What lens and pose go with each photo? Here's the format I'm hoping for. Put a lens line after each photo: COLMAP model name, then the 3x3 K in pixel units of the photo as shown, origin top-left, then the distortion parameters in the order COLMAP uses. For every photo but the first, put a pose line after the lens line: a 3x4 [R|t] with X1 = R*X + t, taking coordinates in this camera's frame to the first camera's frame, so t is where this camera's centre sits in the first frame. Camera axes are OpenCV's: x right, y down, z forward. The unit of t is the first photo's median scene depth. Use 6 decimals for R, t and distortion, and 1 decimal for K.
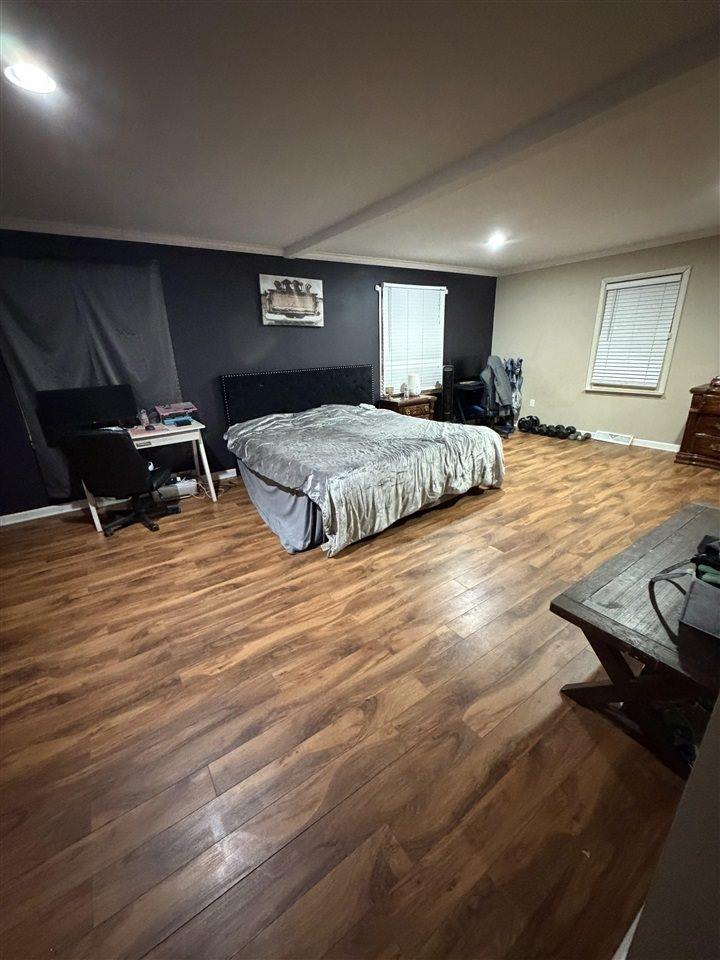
lens RADIAL K [[383.2, 0, 361.1], [0, 383.2, 477.5], [0, 0, 1]] dist [0.000176, 0.000032]
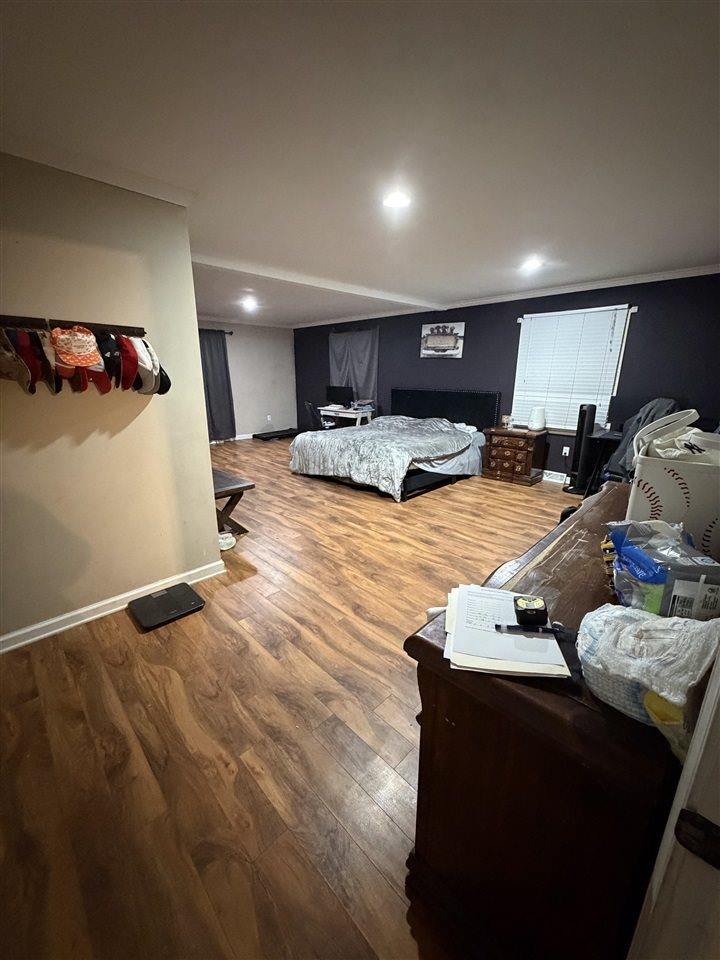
lens RADIAL K [[383.2, 0, 360.8], [0, 383.2, 479.6], [0, 0, 1]] dist [0.000176, 0.000032]
pose [[0.168737, 0.303077, -0.937908, 1.255984], [-0.330115, 0.913975, 0.235952, -0.240490], [0.928737, 0.269804, 0.254272, 0.534285]]
